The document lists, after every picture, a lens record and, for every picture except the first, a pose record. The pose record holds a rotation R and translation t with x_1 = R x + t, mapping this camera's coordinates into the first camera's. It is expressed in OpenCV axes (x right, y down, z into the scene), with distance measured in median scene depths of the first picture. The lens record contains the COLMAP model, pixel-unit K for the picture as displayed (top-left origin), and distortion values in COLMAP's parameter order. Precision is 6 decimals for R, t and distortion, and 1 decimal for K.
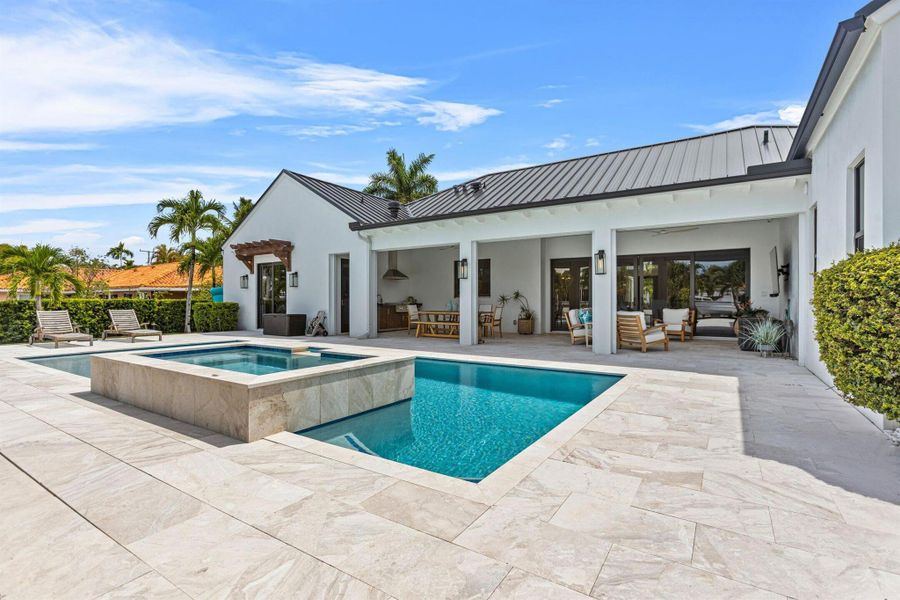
lens RADIAL K [[427.1, 0, 444.8], [0, 427.1, 299.3], [0, 0, 1]] dist [-0.001269, -0.000033]
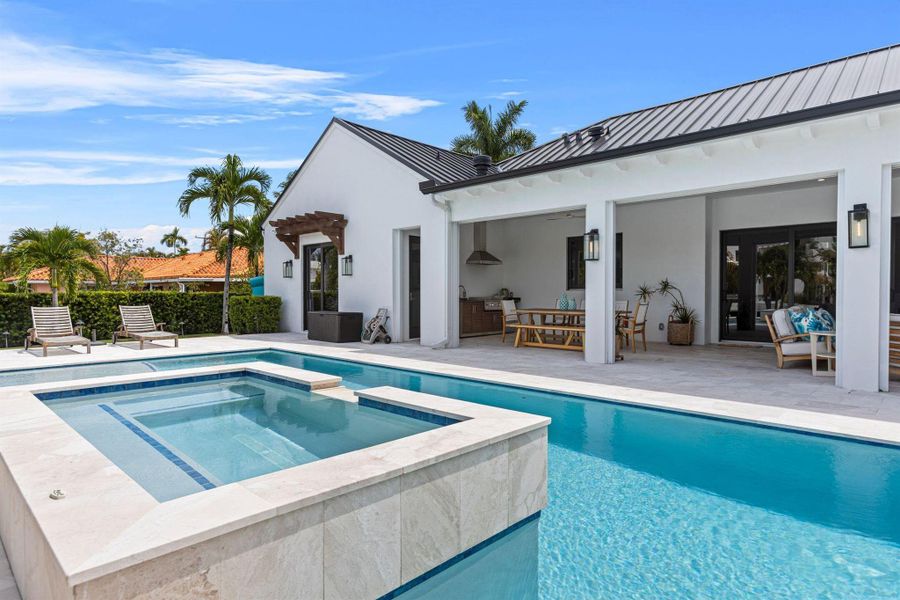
lens RADIAL K [[506.9, 0, 450.0], [0, 506.9, 300.0], [0, 0, 1]] dist [0.000294, 0.000003]
pose [[0.985737, 0.002952, -0.168265, -0.029427], [-0.000087, 0.999855, 0.017032, -0.001186], [0.168290, -0.016775, 0.985595, 0.160025]]
